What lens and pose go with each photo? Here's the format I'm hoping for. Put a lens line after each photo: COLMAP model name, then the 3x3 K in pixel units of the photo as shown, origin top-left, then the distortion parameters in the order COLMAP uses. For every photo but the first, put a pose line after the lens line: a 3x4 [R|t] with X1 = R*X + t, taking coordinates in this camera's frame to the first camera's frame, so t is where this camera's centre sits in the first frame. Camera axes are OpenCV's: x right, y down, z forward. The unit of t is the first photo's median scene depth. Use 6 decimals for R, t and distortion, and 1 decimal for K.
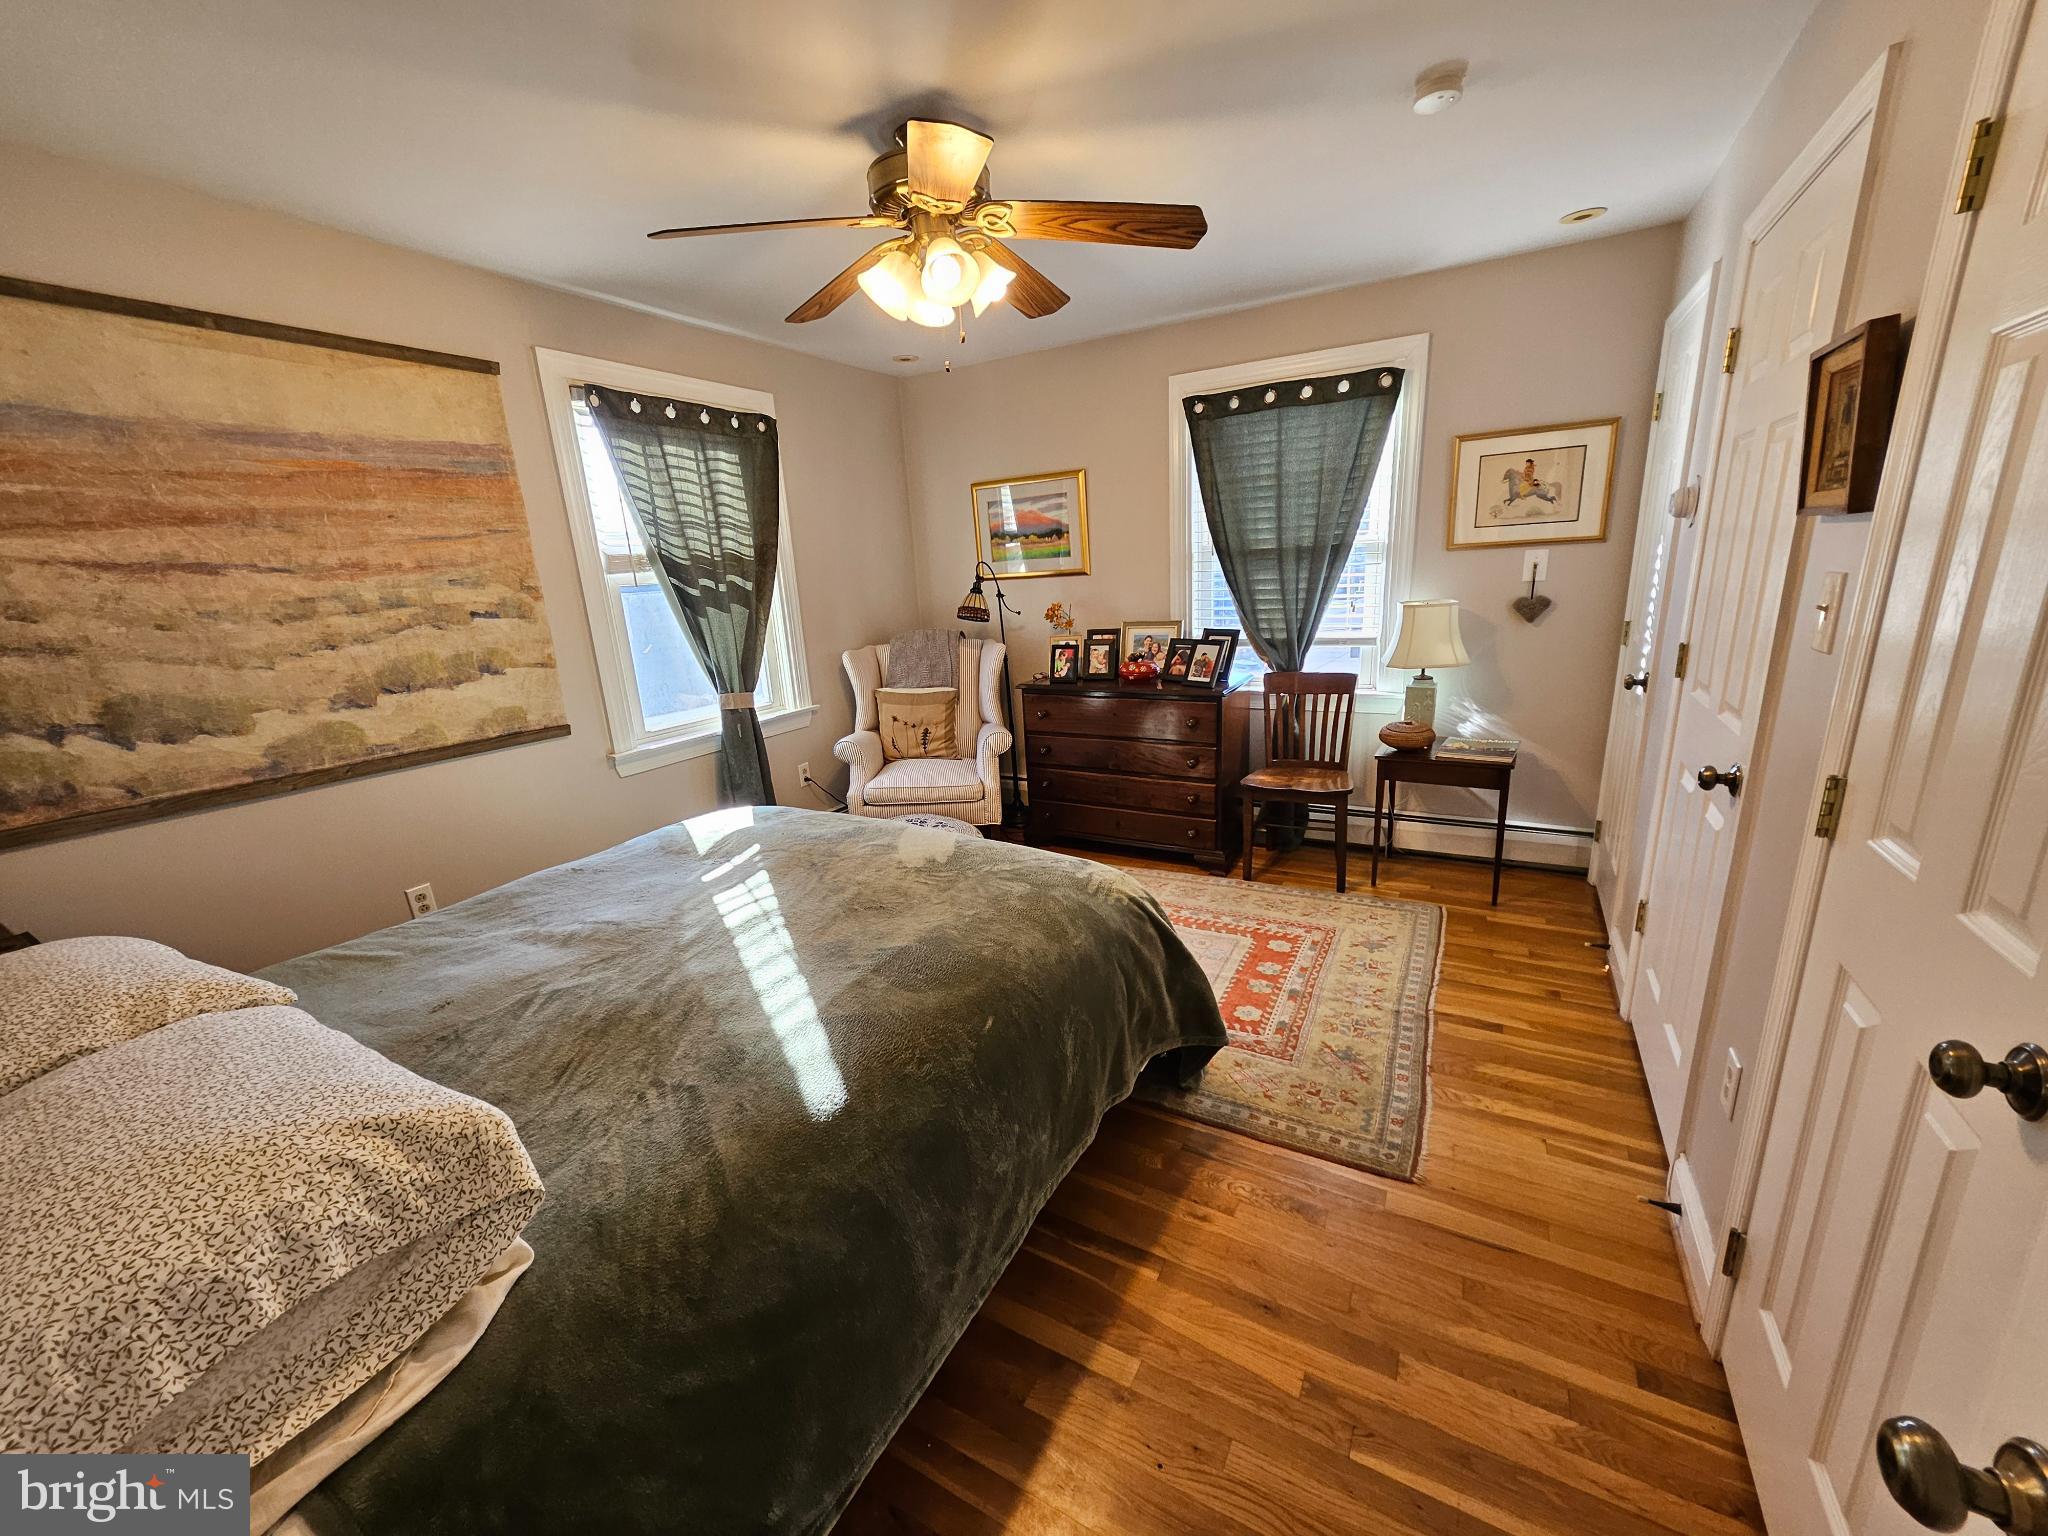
lens RADIAL K [[801.5, 0, 1032.0], [0, 801.5, 778.3], [0, 0, 1]] dist [0.007324, -0.003660]
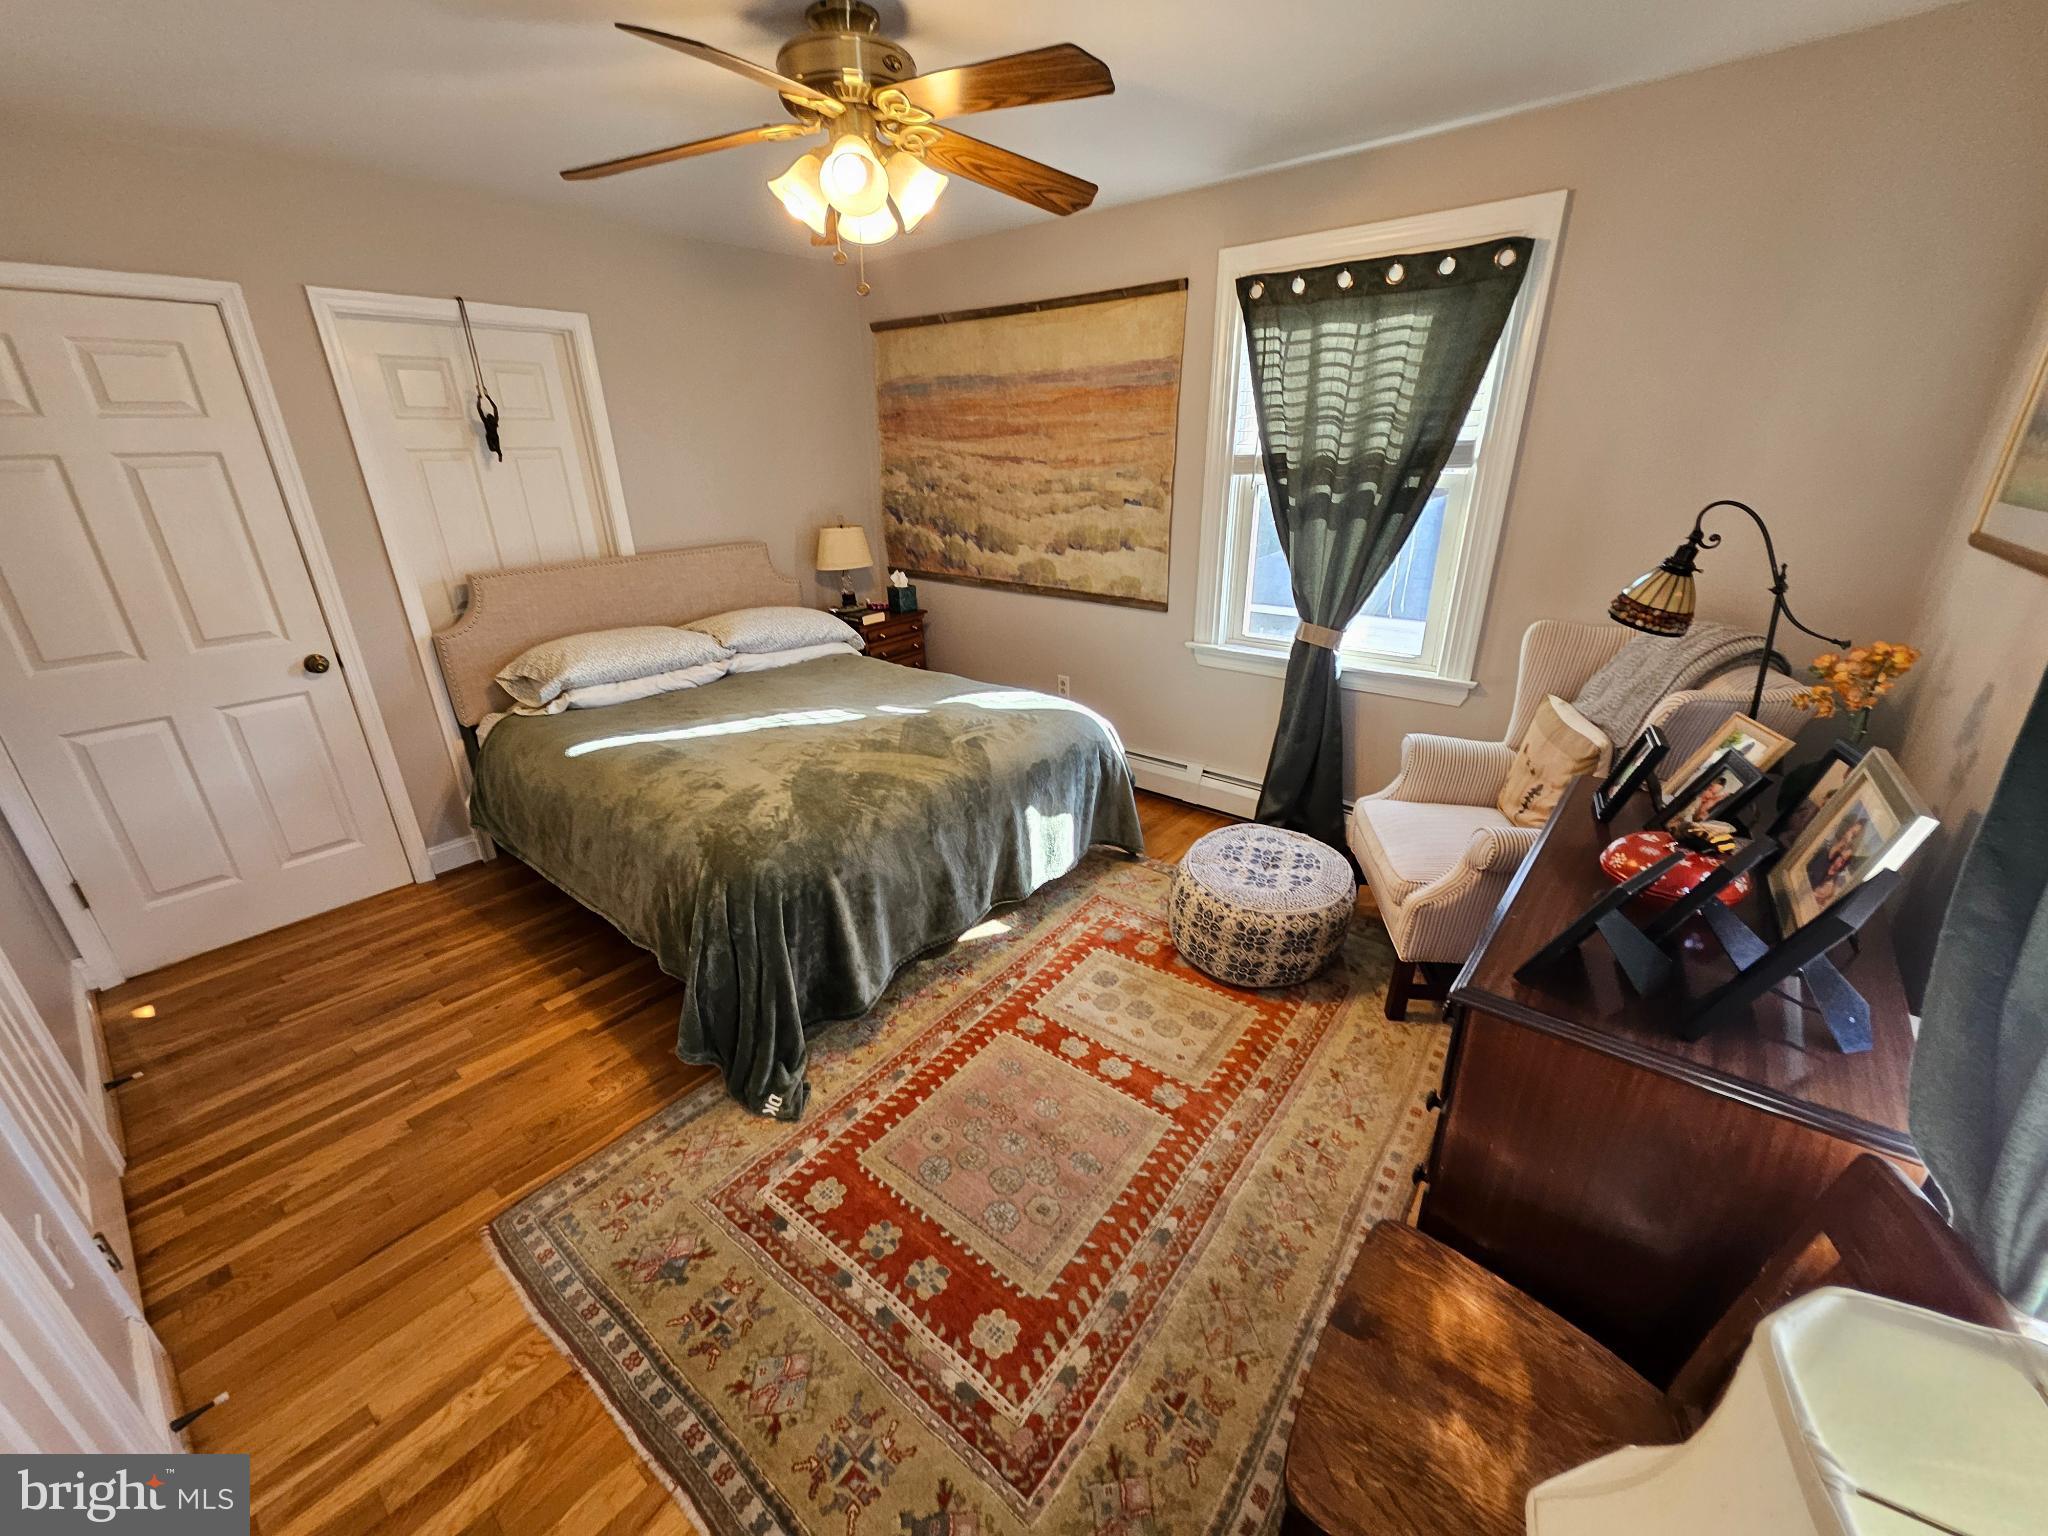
lens RADIAL K [[801.5, 0, 1032.0], [0, 801.5, 778.3], [0, 0, 1]] dist [0.007324, -0.003660]
pose [[-0.177776, 0.425796, -0.887183, 0.710894], [-0.232263, 0.857917, 0.458292, -0.396018], [0.956269, 0.287533, -0.053621, 1.100102]]
